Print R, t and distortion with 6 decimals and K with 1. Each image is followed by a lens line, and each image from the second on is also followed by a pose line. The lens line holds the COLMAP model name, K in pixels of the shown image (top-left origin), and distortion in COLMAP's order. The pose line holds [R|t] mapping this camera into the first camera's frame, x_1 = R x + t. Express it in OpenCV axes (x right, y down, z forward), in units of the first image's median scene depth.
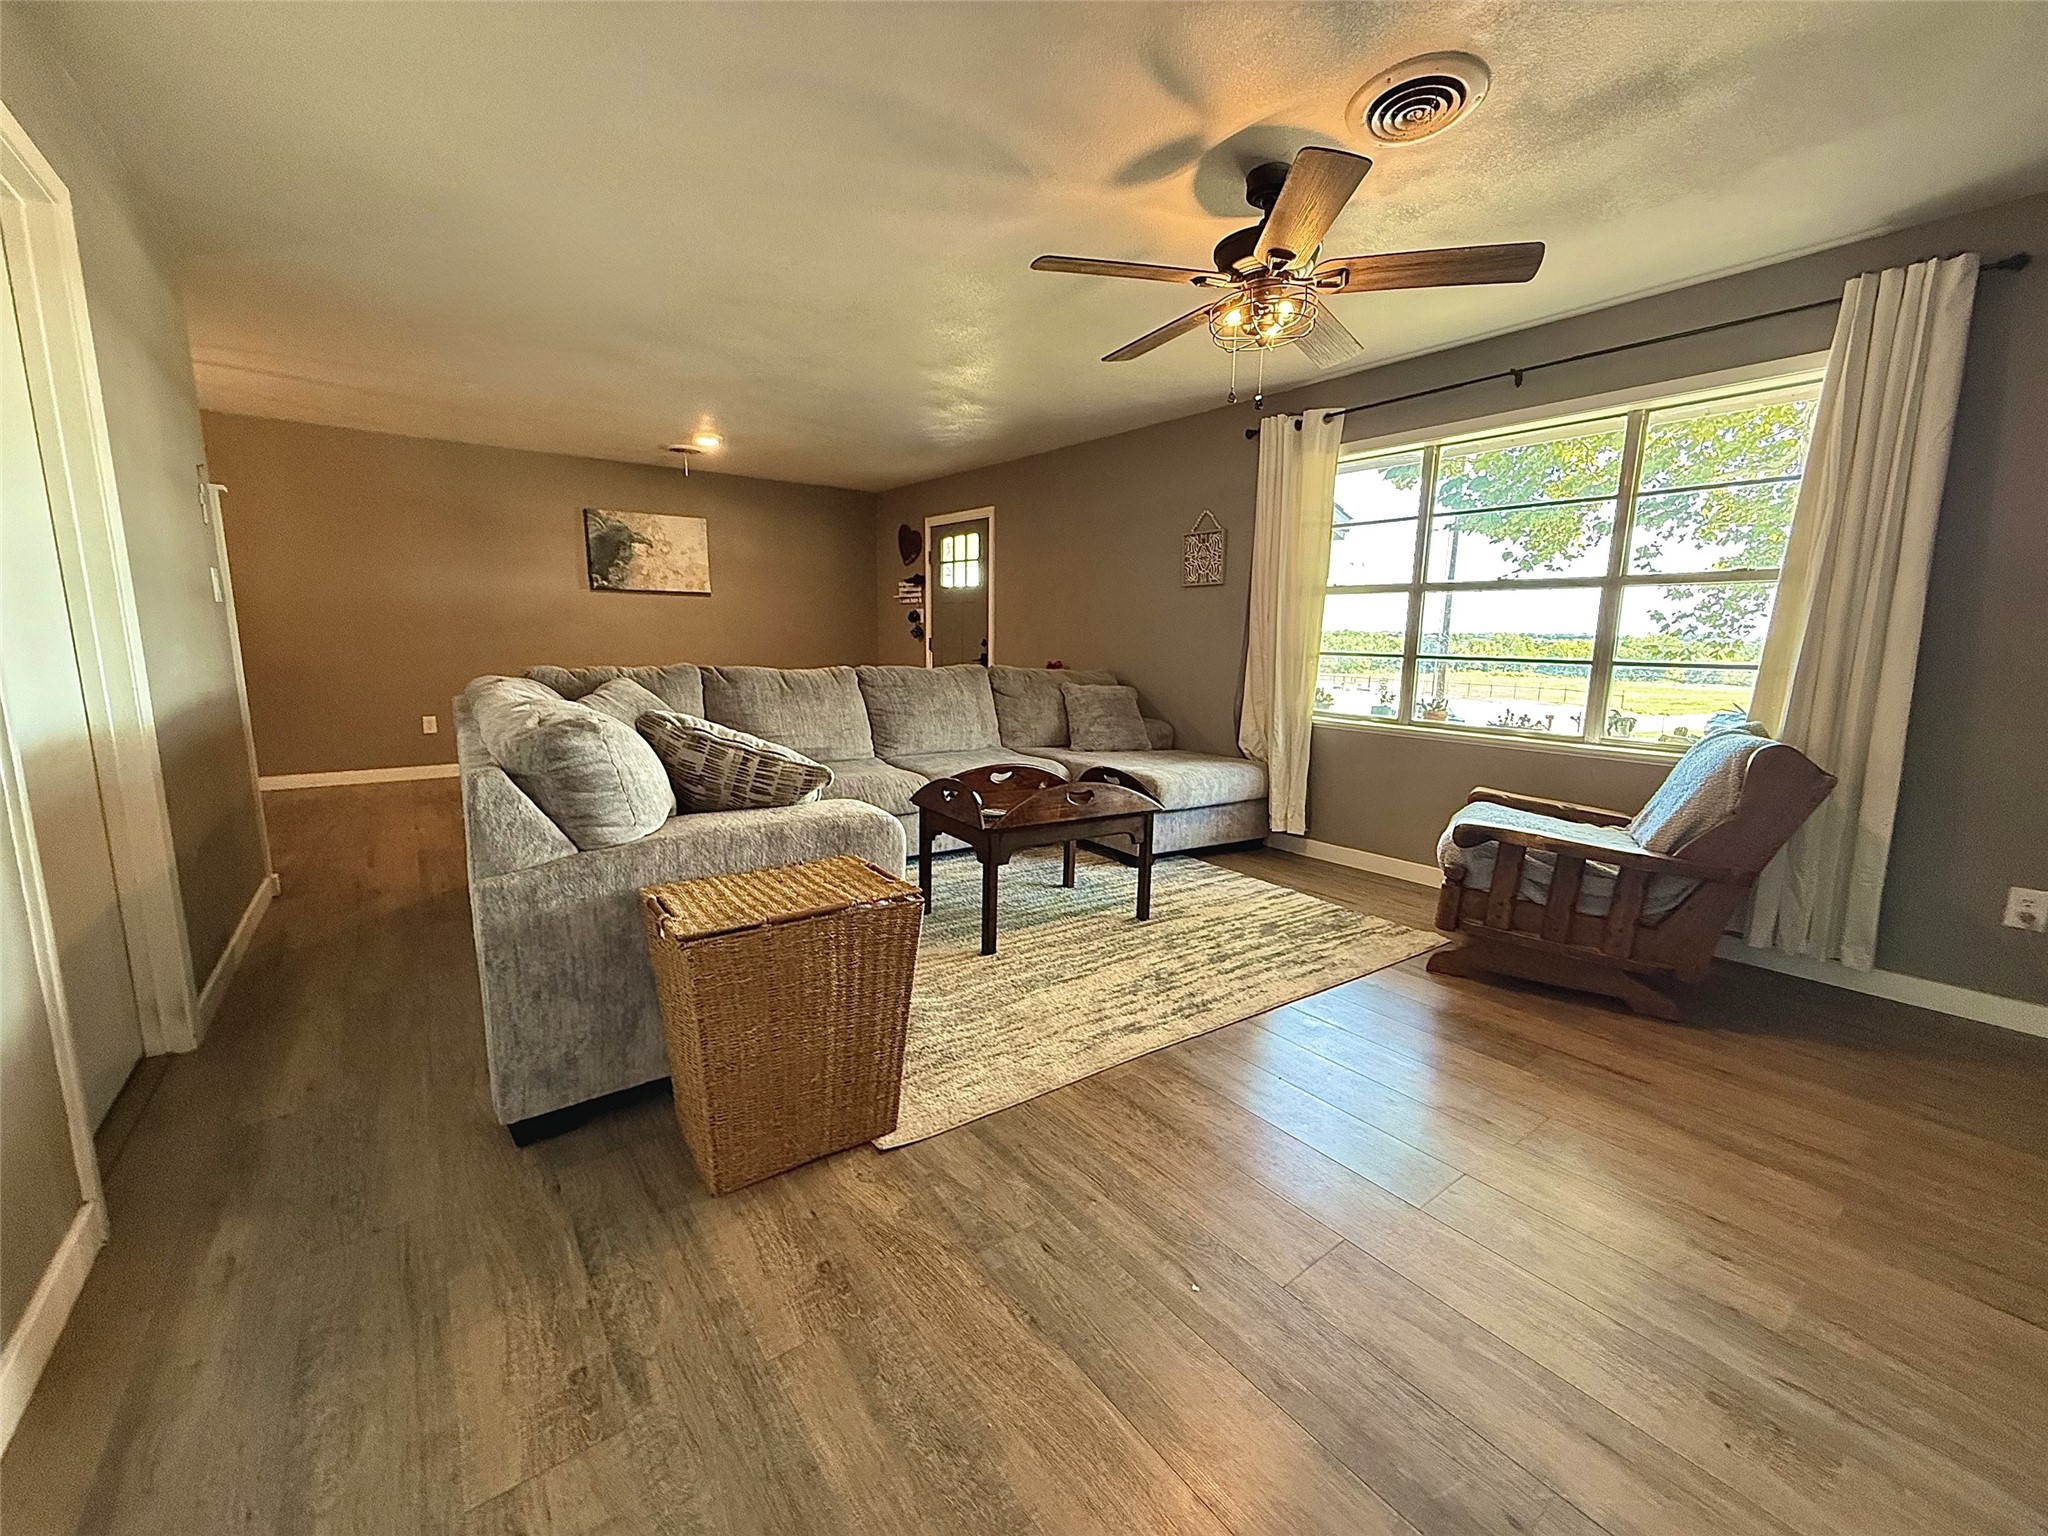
lens RADIAL K [[815.9, 0, 1015.4], [0, 815.9, 764.1], [0, 0, 1]] dist [-0.001334, 0.000324]
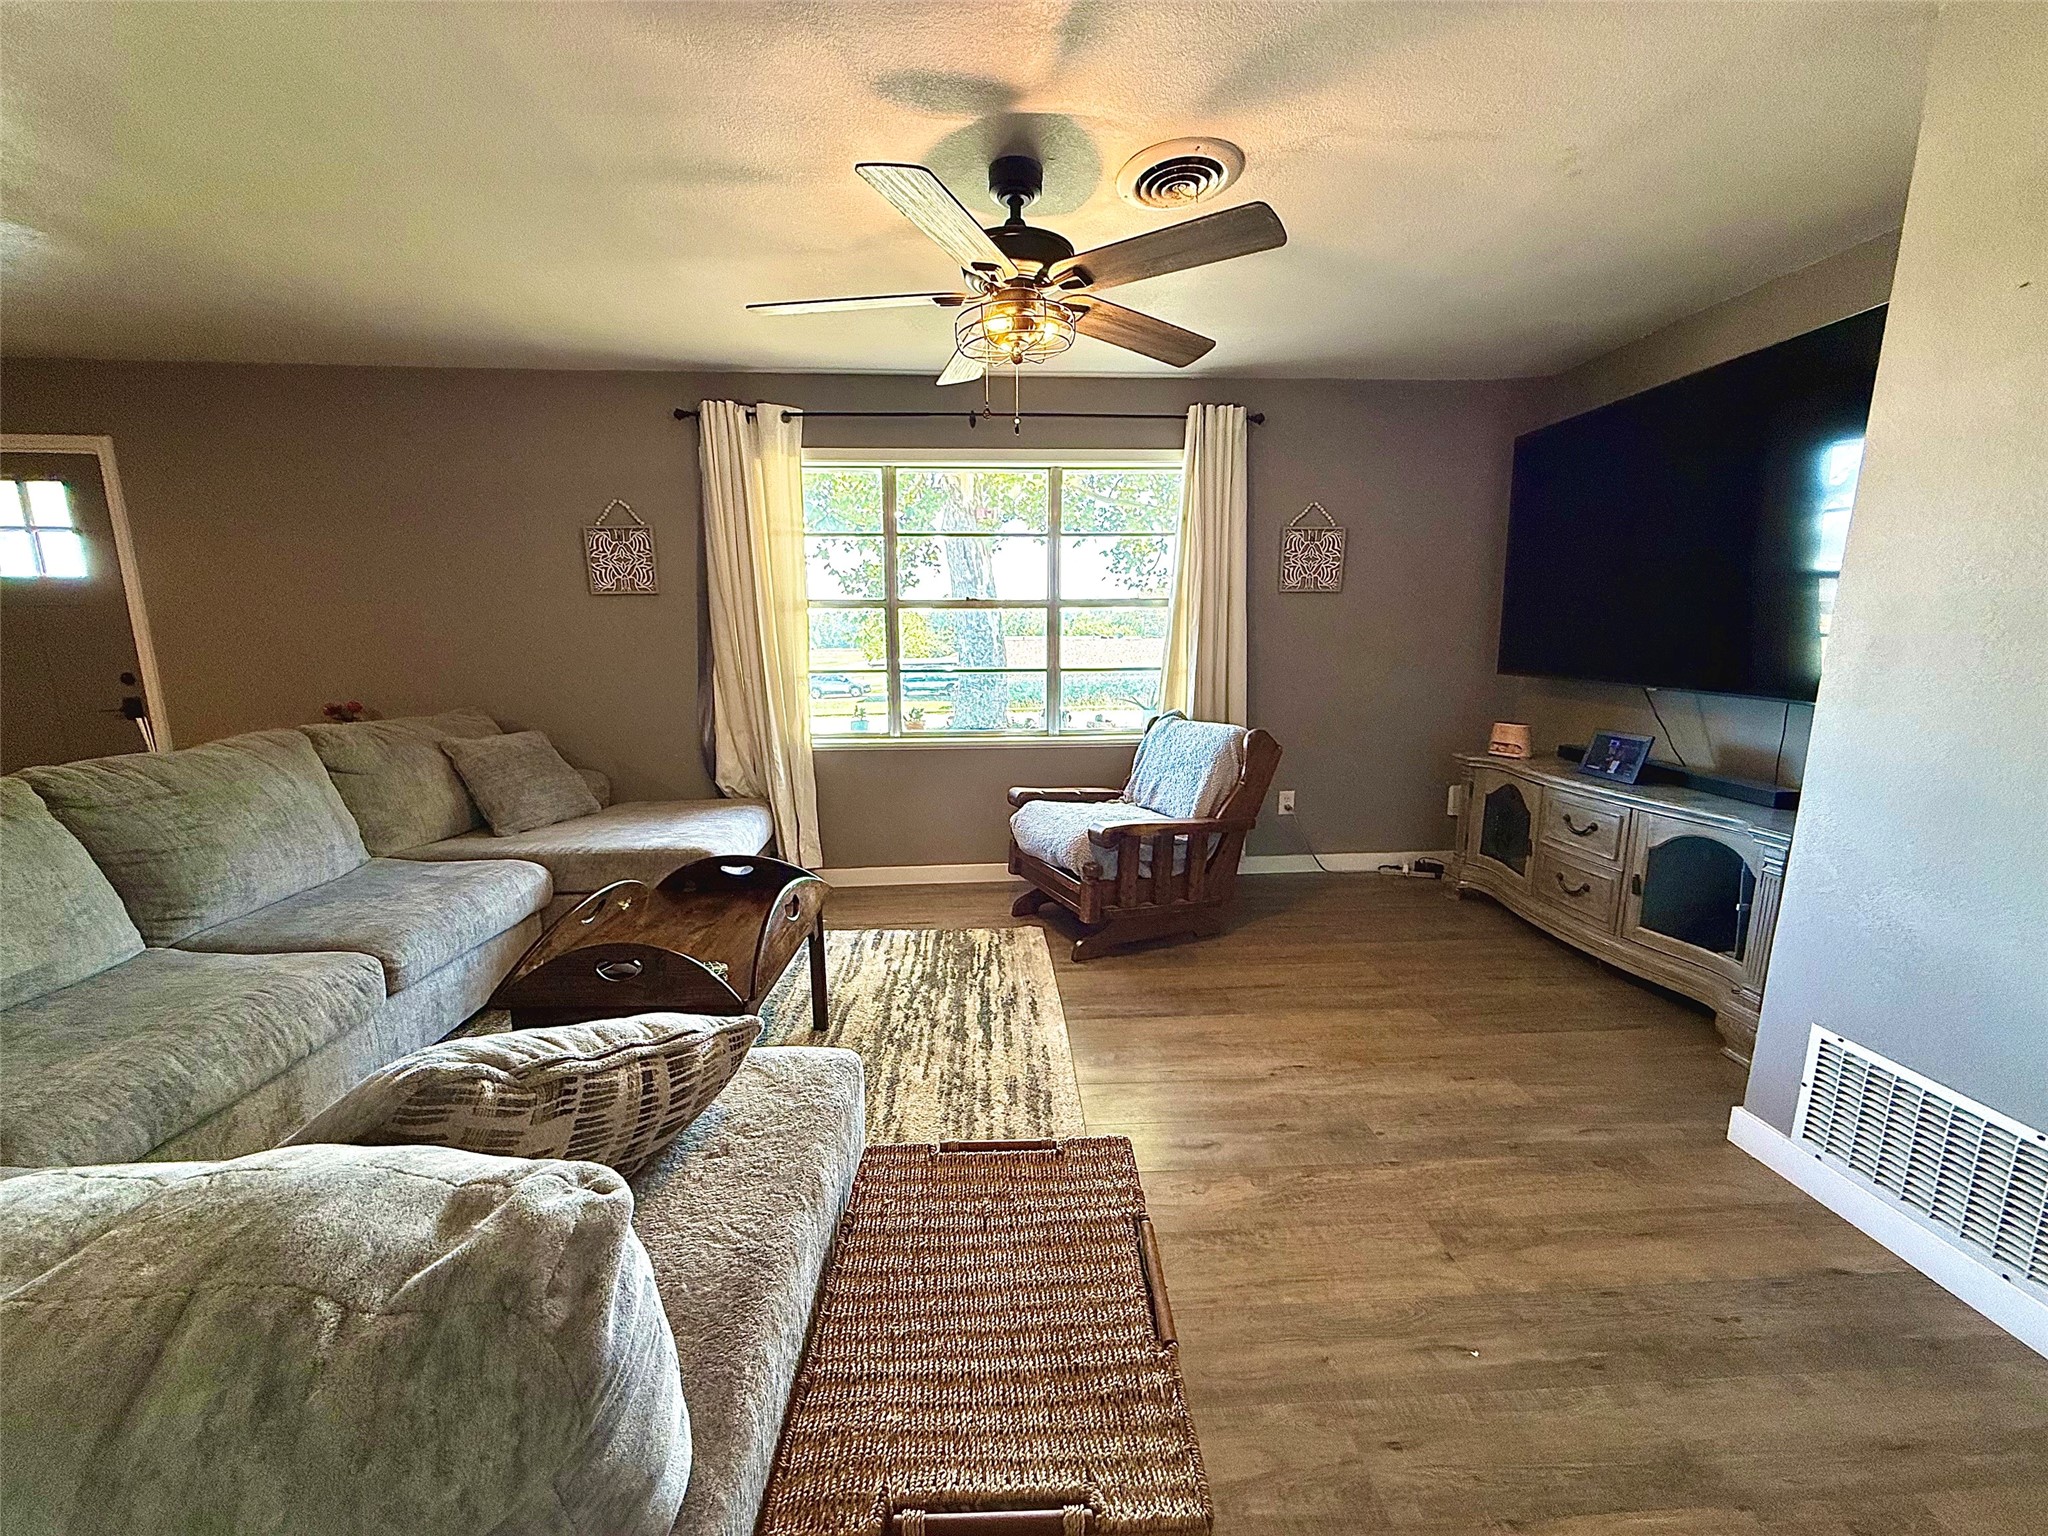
lens RADIAL K [[815.9, 0, 1015.4], [0, 815.9, 764.1], [0, 0, 1]] dist [-0.001334, 0.000324]
pose [[0.549333, -0.165673, 0.819015, -0.288465], [0.145831, 0.984114, 0.101257, -0.097917], [-0.822780, 0.063814, 0.564767, 0.300492]]
